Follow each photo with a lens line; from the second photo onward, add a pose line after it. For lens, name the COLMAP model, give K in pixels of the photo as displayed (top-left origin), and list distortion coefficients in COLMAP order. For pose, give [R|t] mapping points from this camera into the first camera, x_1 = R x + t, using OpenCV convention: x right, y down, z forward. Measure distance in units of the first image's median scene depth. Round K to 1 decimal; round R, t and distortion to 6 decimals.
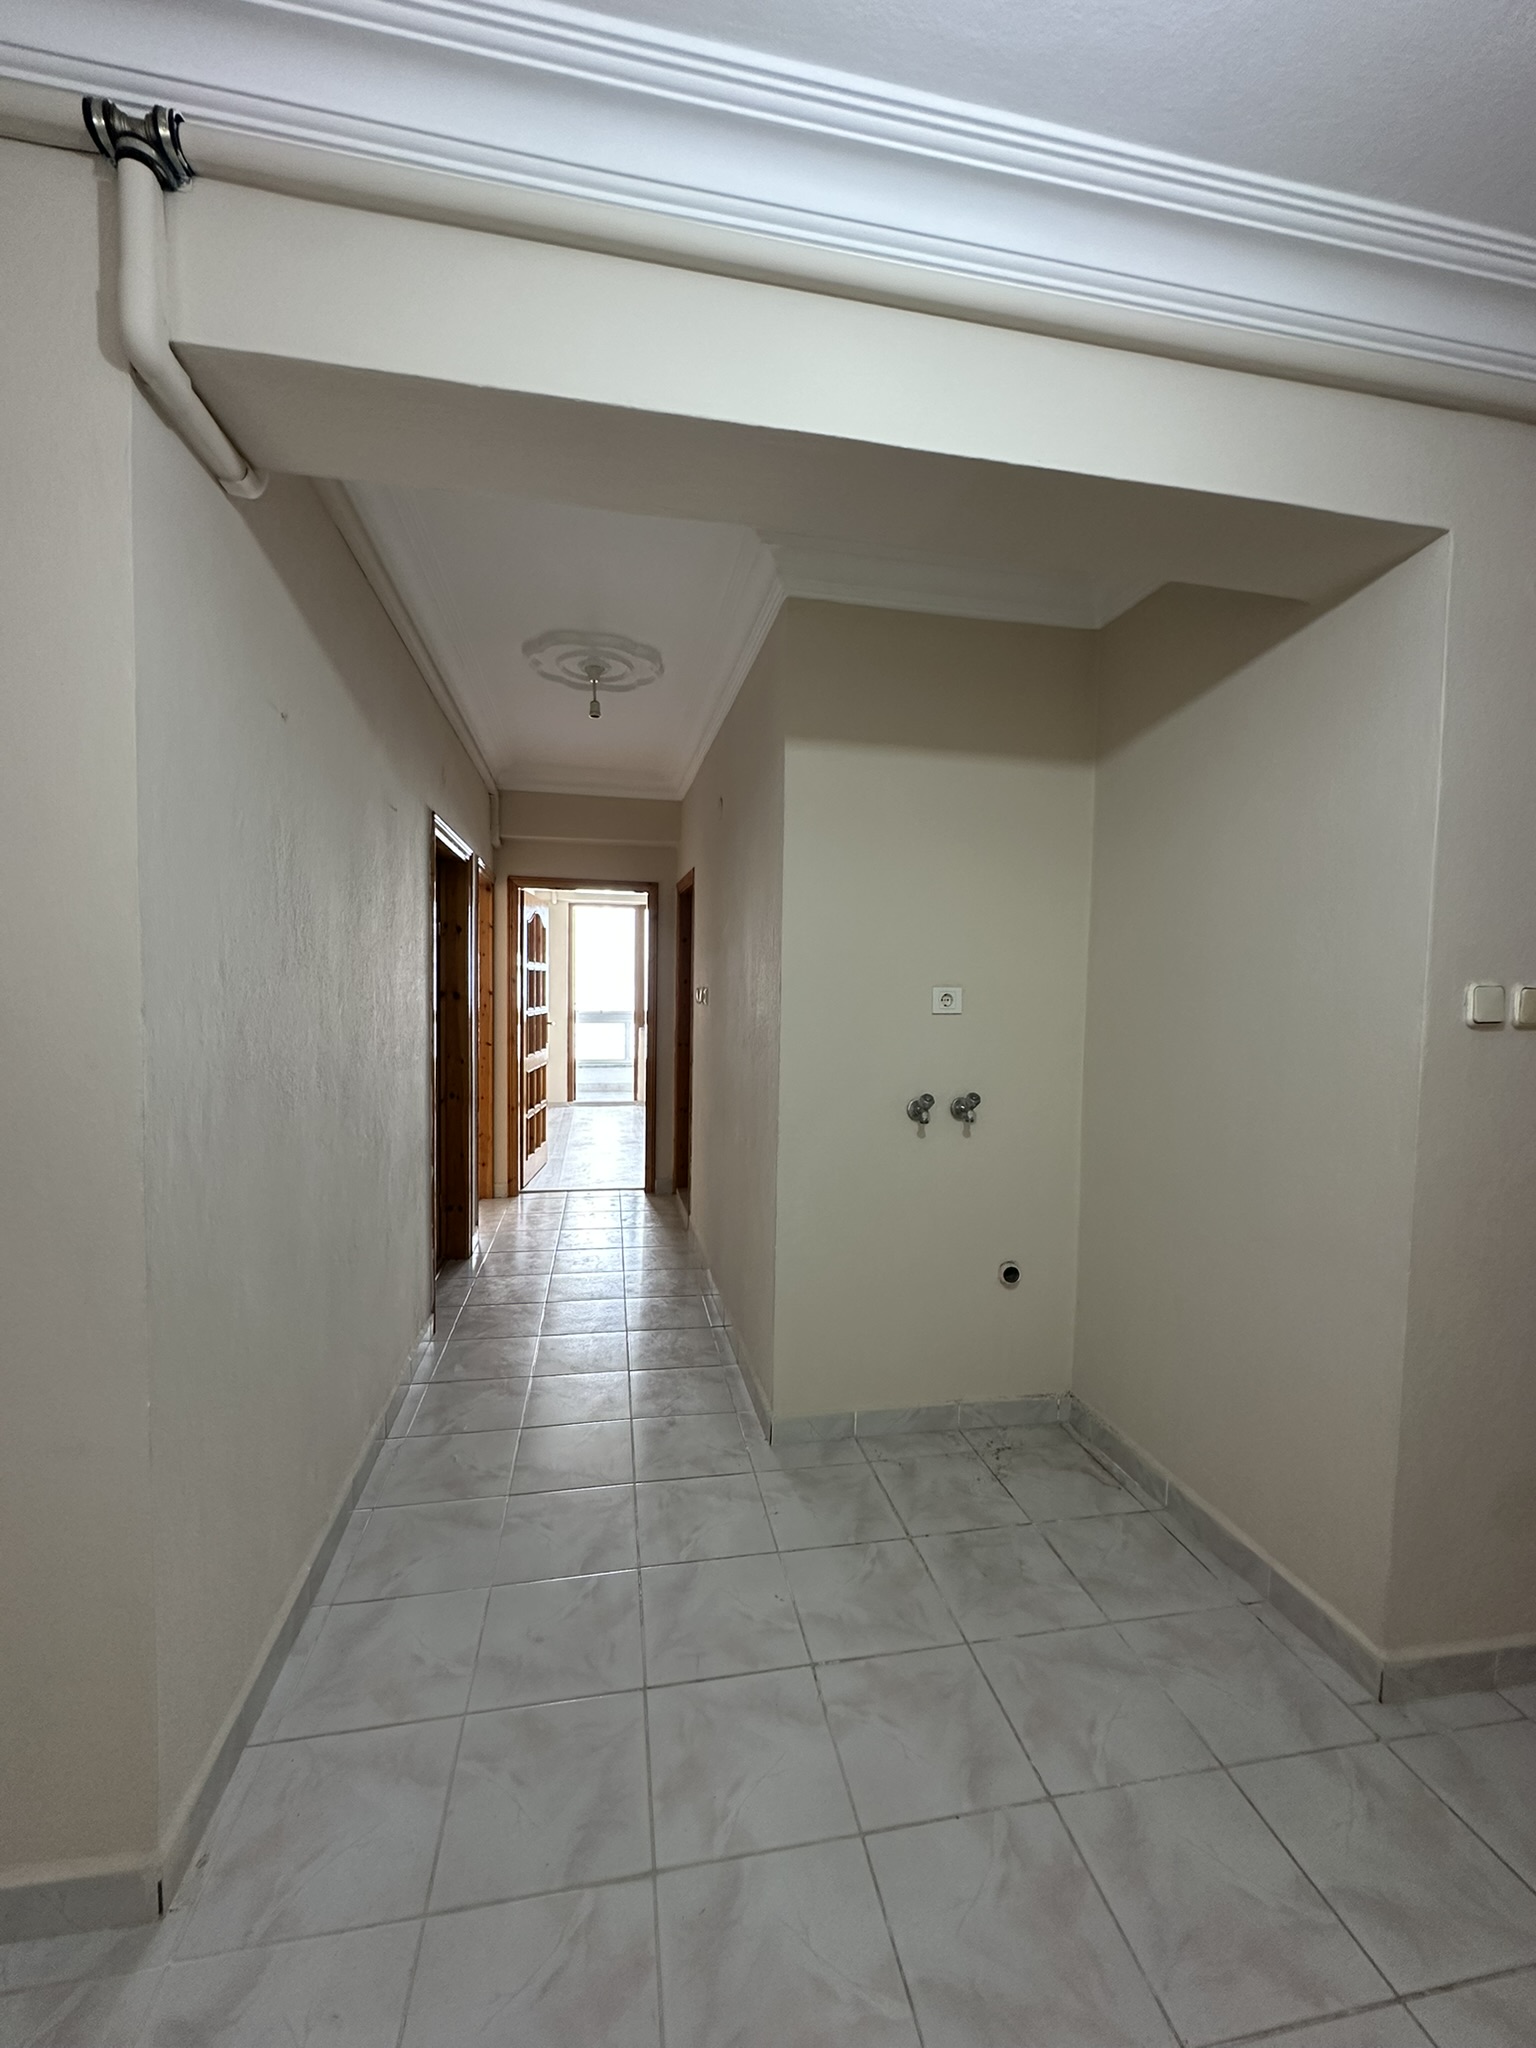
lens RADIAL K [[815.9, 0, 767.4], [0, 815.9, 1025.9], [0, 0, 1]] dist [-0.003405, 0.000792]
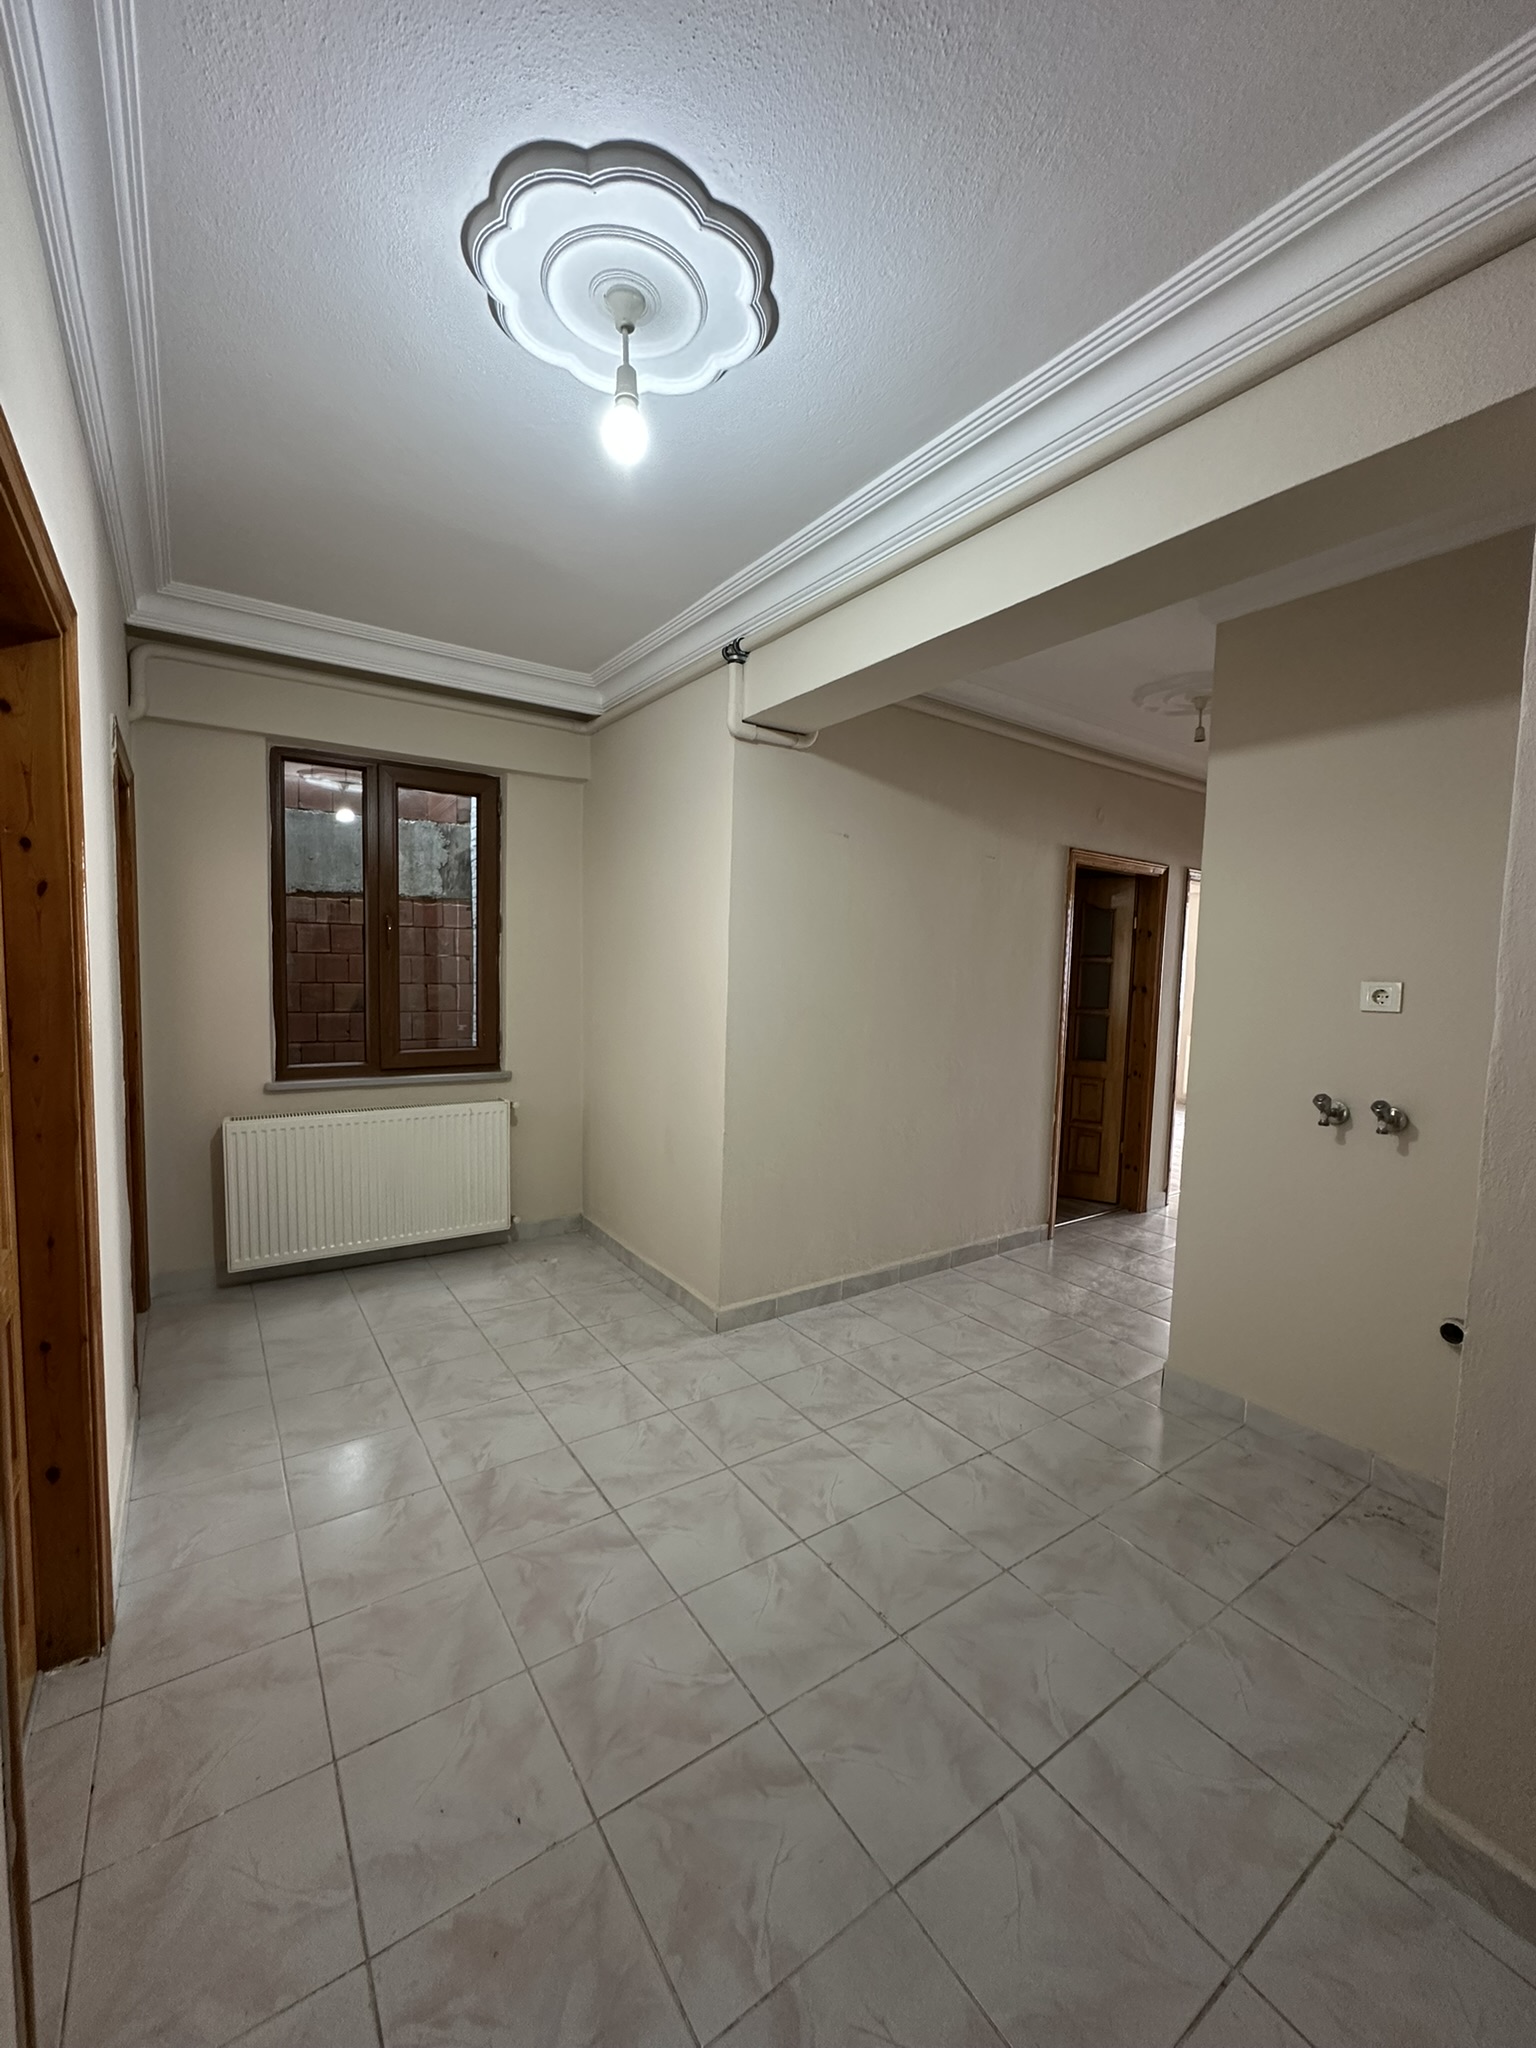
lens RADIAL K [[815.9, 0, 767.4], [0, 815.9, 1025.9], [0, 0, 1]] dist [-0.003405, 0.000792]
pose [[0.406070, 0.061547, -0.911767, 0.952290], [-0.067118, 0.997043, 0.037411, 0.015096], [0.911374, 0.046005, 0.409001, 0.029475]]
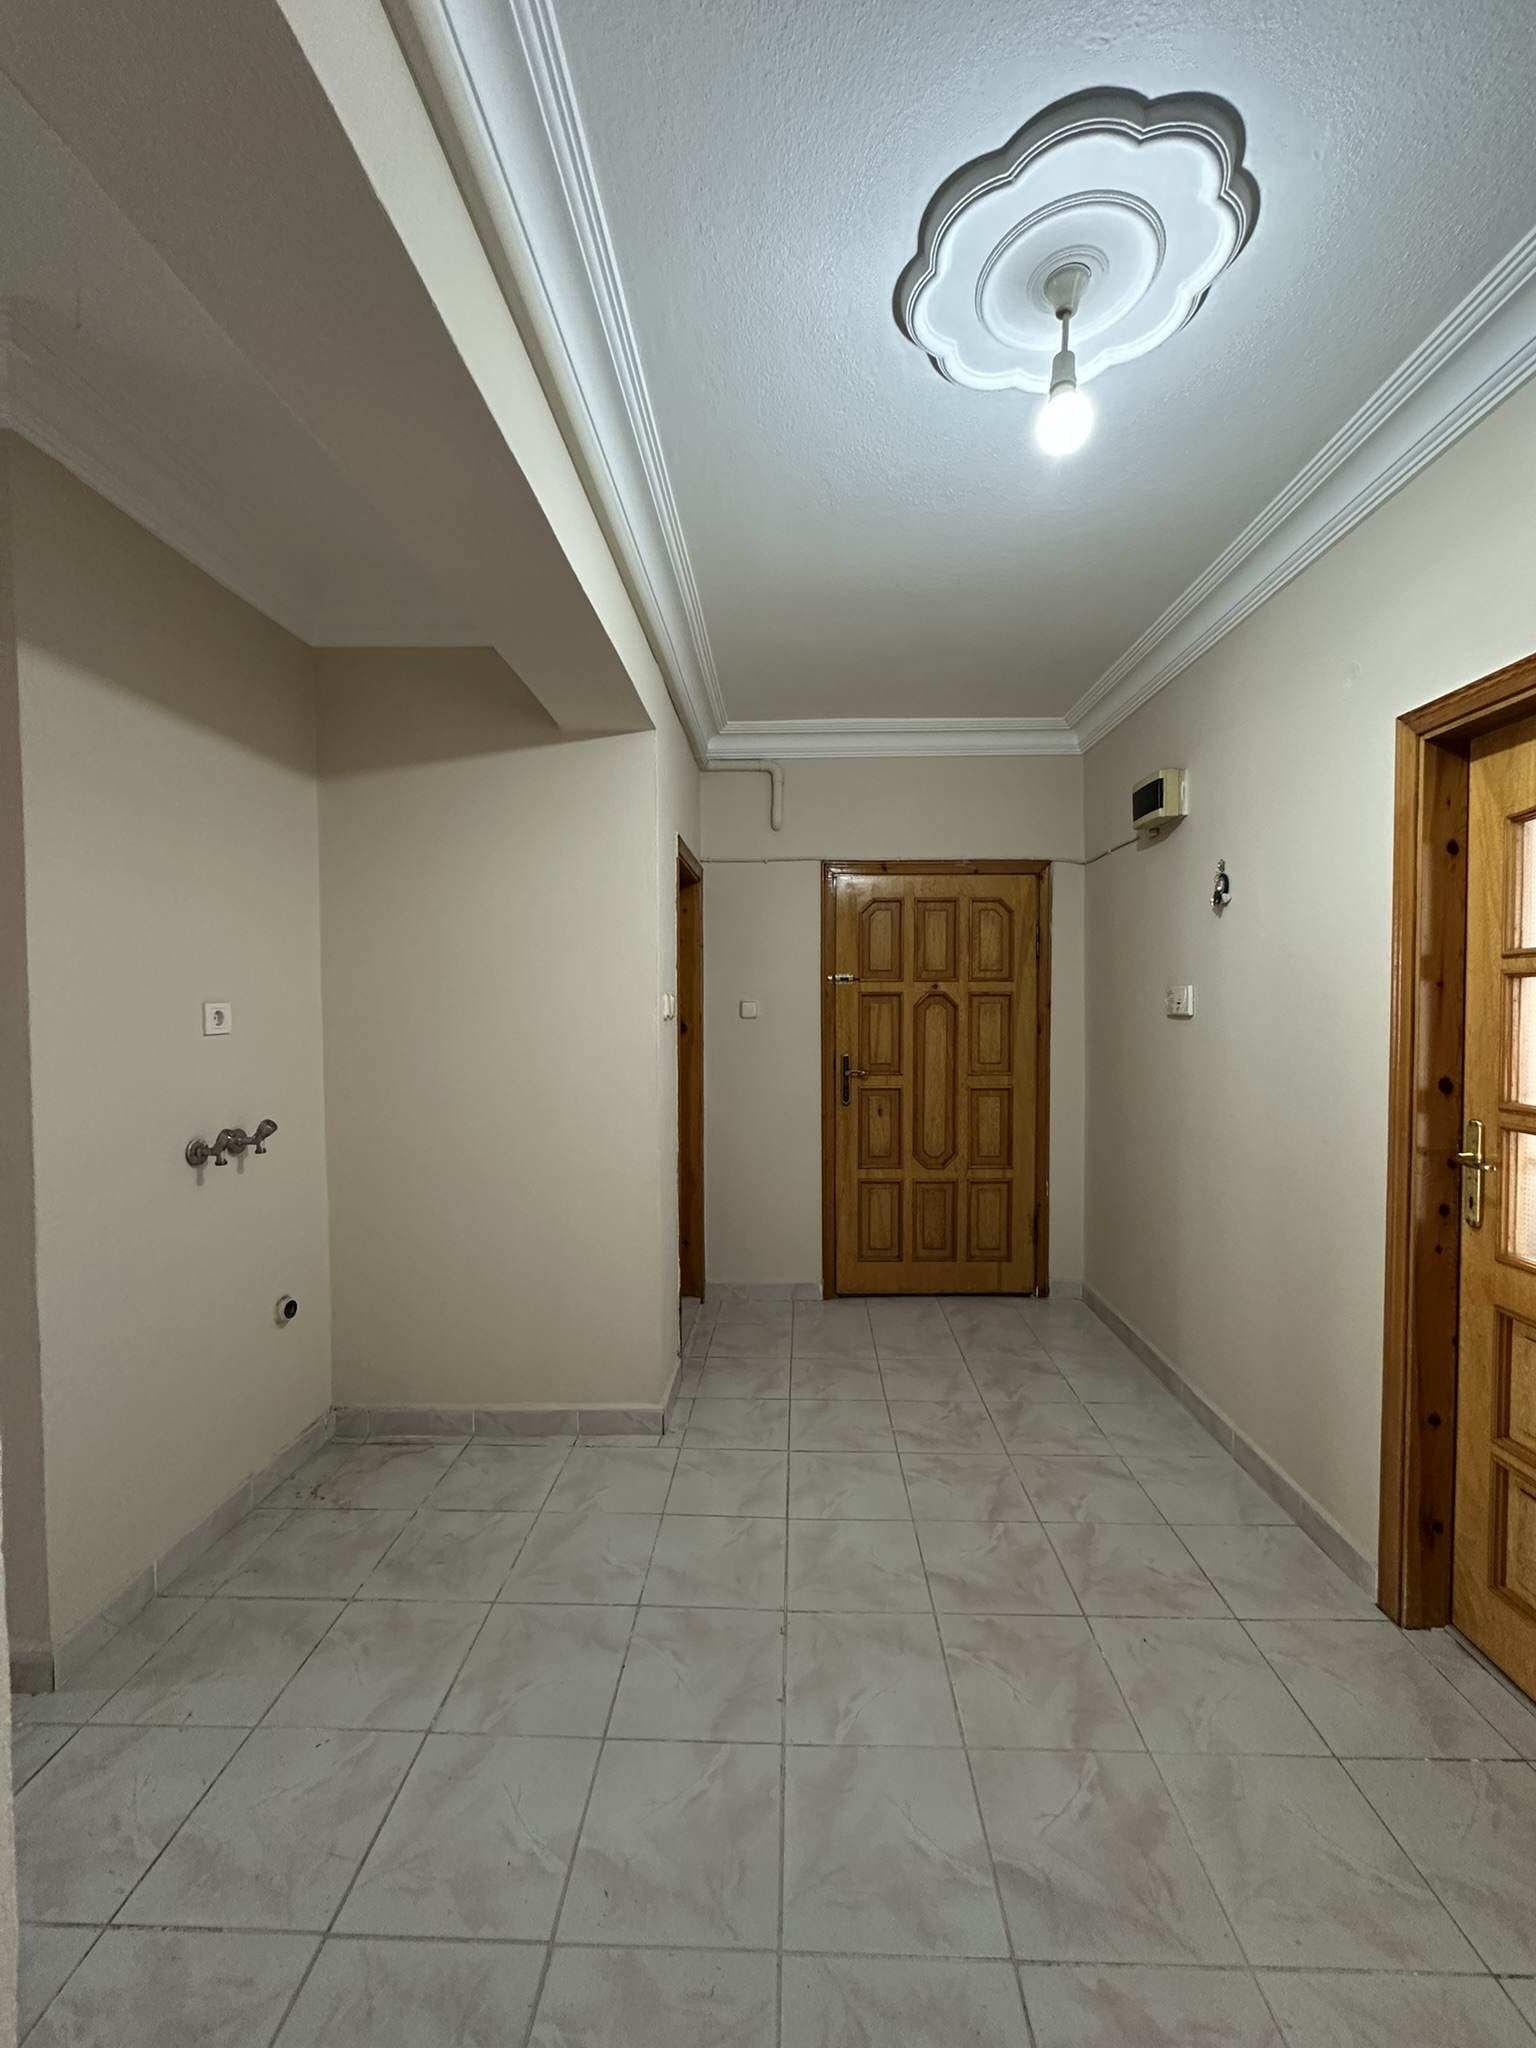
lens RADIAL K [[817.2, 0, 768.4], [0, 817.2, 1025.2], [0, 0, 1]] dist [-0.003636, 0.001023]
pose [[0.221145, -0.046489, 0.974132, -0.604872], [0.057013, 0.997771, 0.034675, -0.025753], [-0.973573, 0.047870, 0.223303, 0.311227]]
